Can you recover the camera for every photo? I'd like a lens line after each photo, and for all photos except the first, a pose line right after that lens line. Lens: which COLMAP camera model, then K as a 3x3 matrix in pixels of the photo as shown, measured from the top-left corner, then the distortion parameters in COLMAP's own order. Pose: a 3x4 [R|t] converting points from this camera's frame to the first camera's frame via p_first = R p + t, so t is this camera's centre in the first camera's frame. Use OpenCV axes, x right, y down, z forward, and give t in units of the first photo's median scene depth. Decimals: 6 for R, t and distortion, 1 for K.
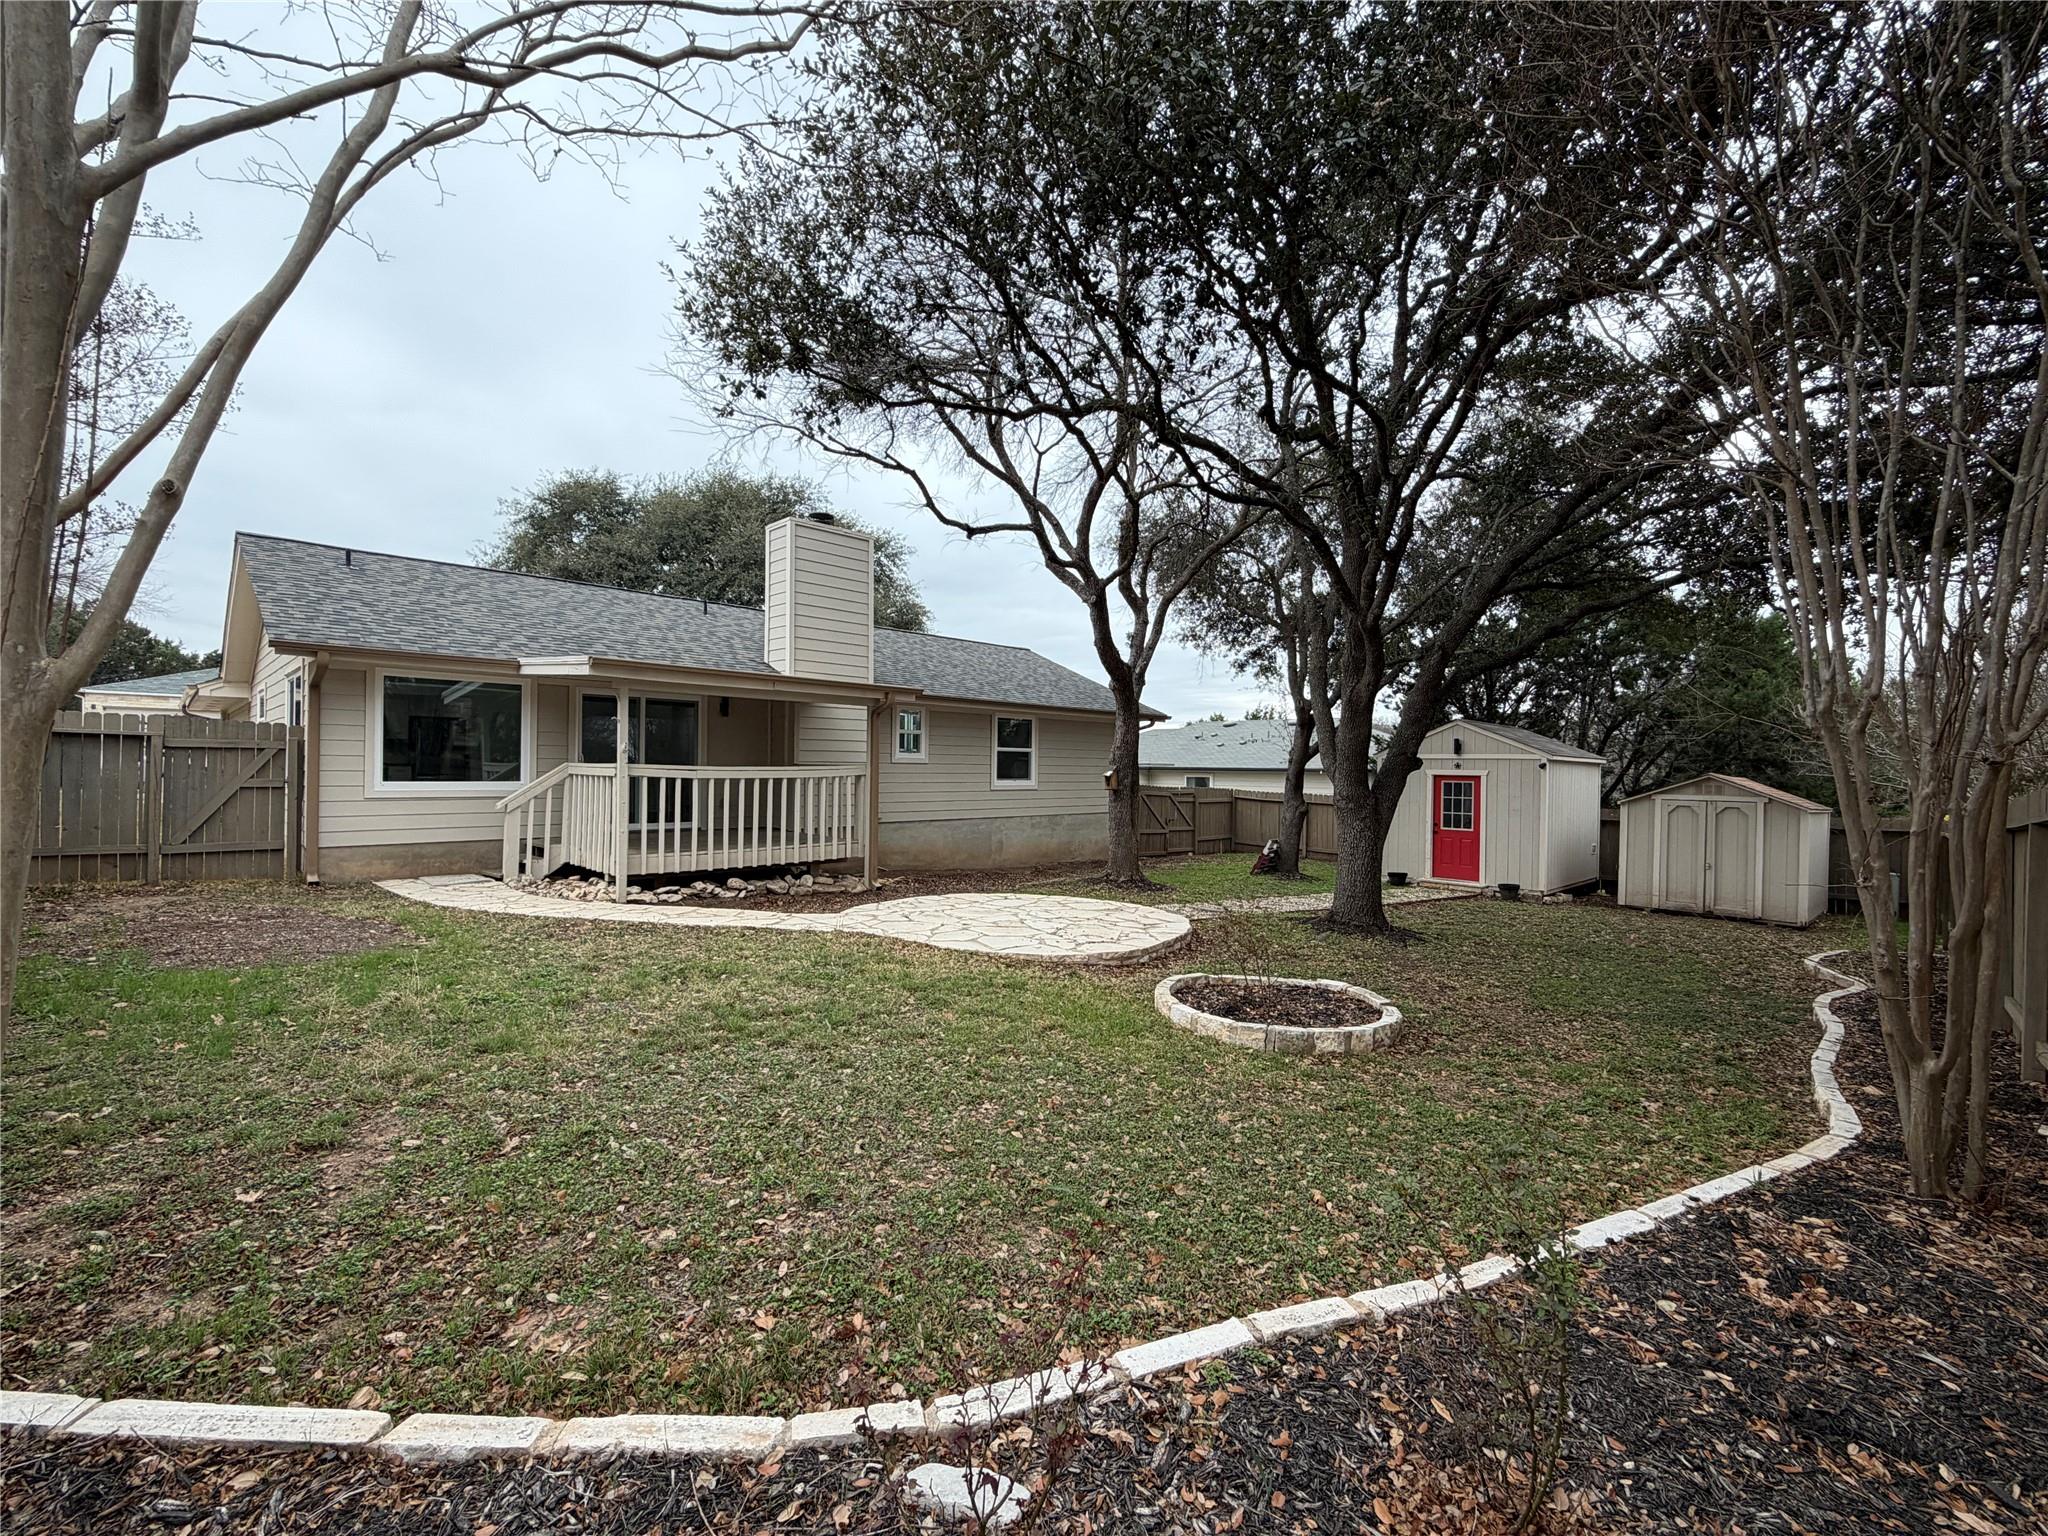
lens RADIAL K [[862.2, 0, 1024.0], [0, 862.2, 768.0], [0, 0, 1]] dist [-0.001550, -0.000056]
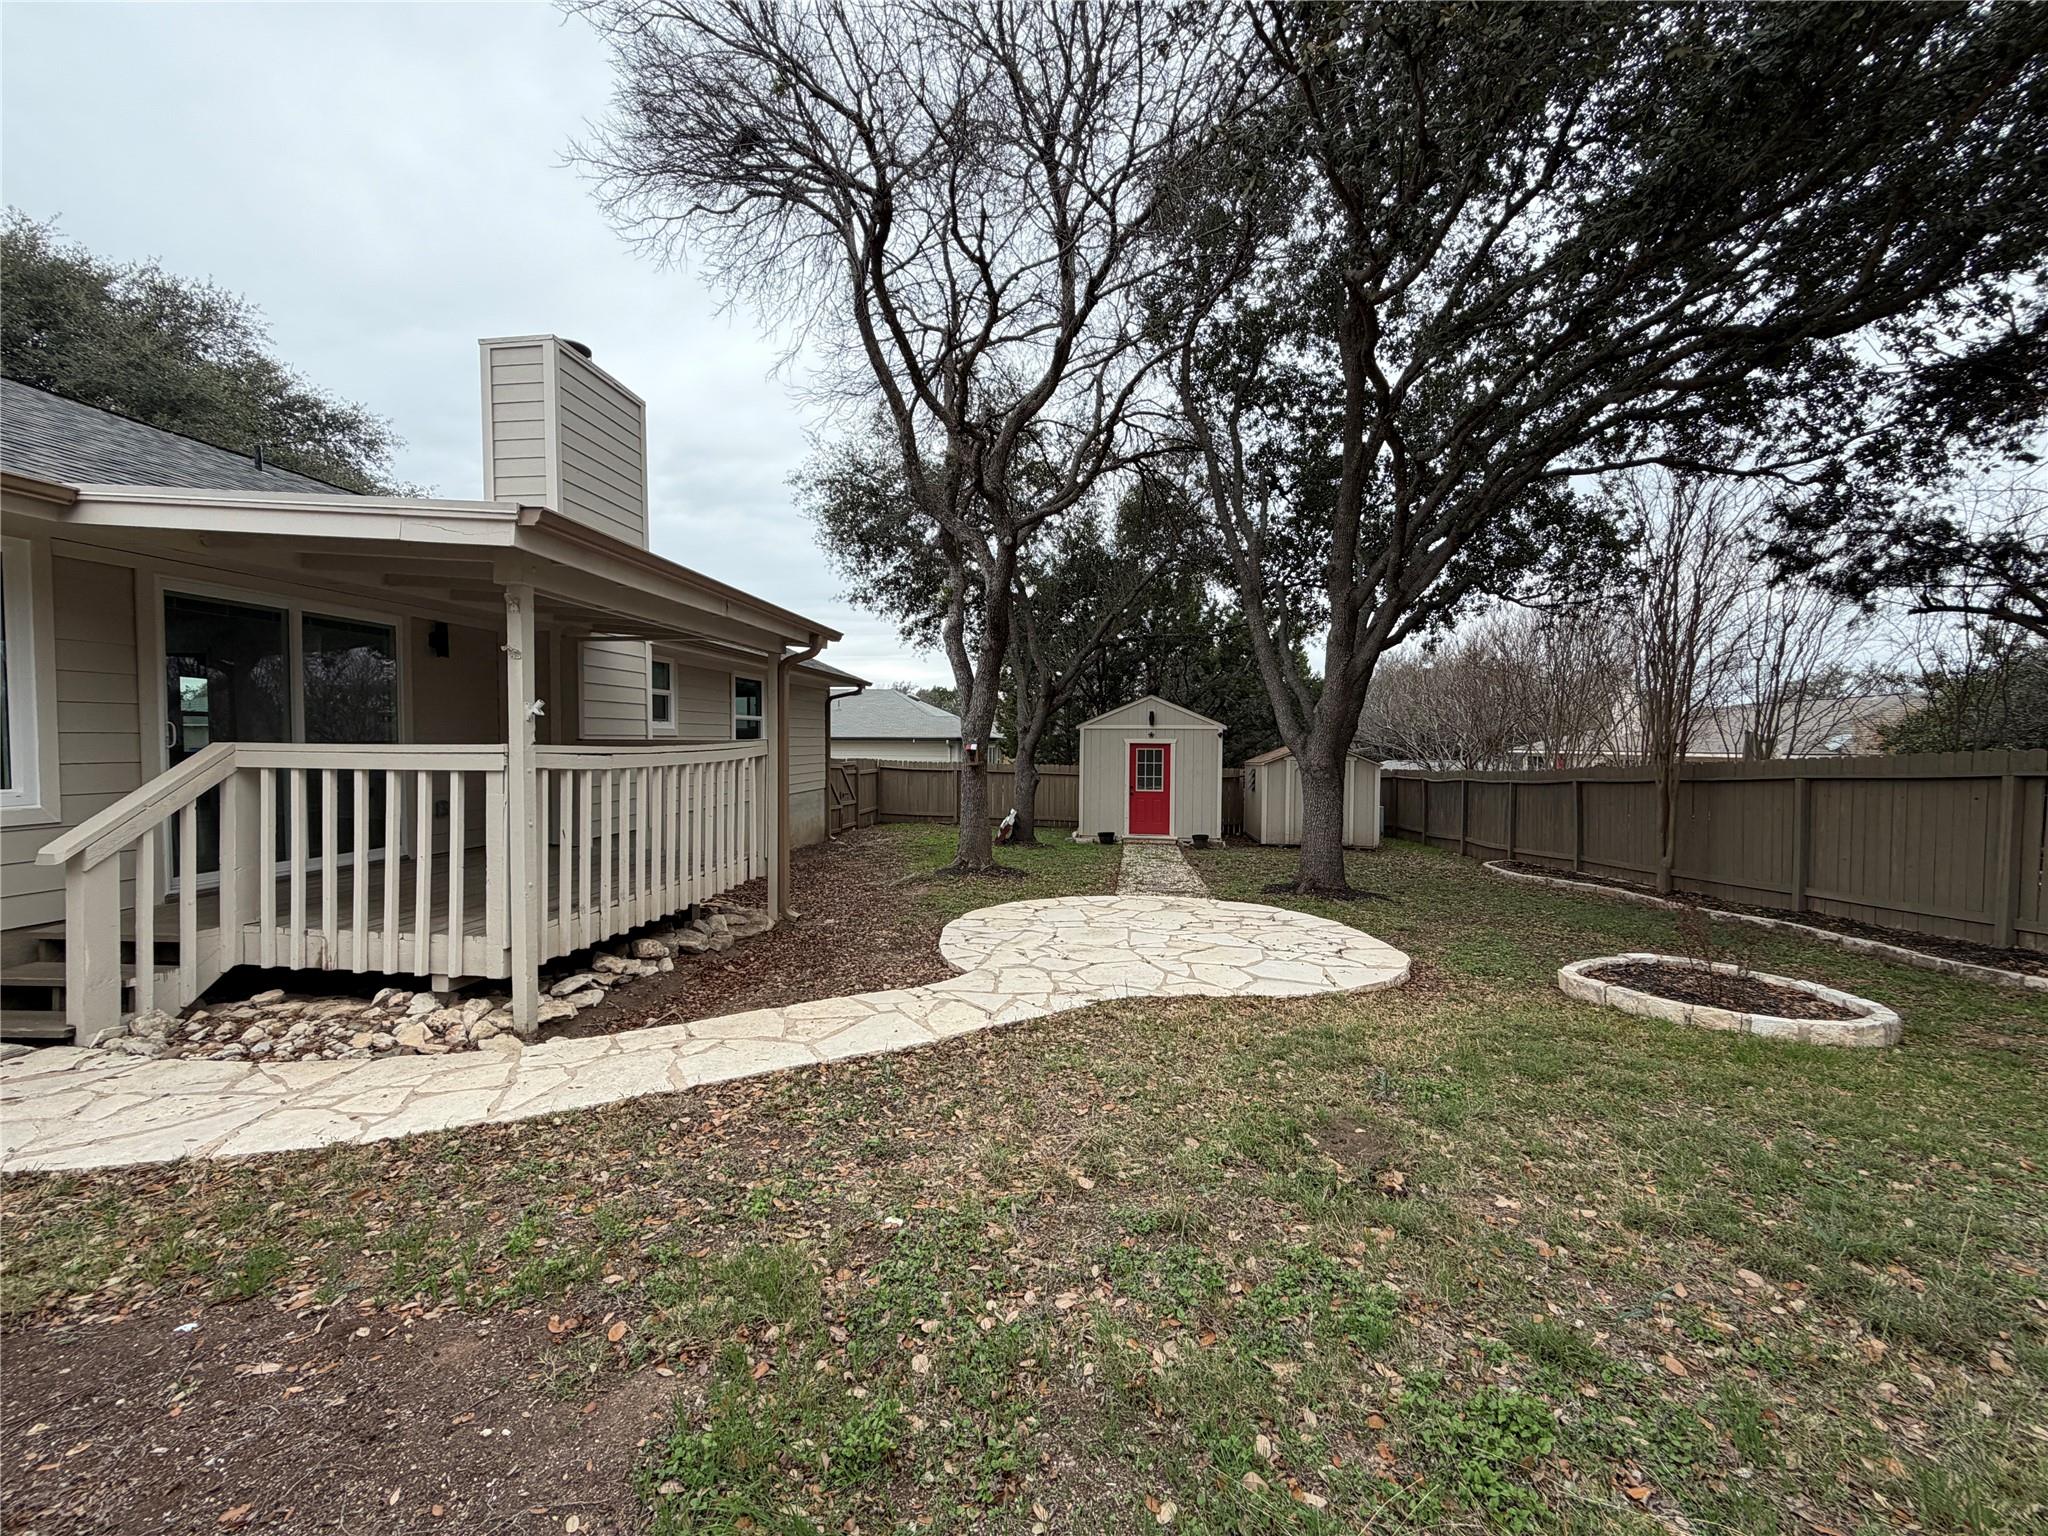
lens RADIAL K [[817.7, 0, 1017.4], [0, 817.7, 768.7], [0, 0, 1]] dist [-0.001537, -0.000117]
pose [[0.783254, -0.034074, 0.620768, -0.392747], [0.010566, 0.999082, 0.041508, -0.005092], [-0.621612, -0.025952, 0.782895, 0.347642]]
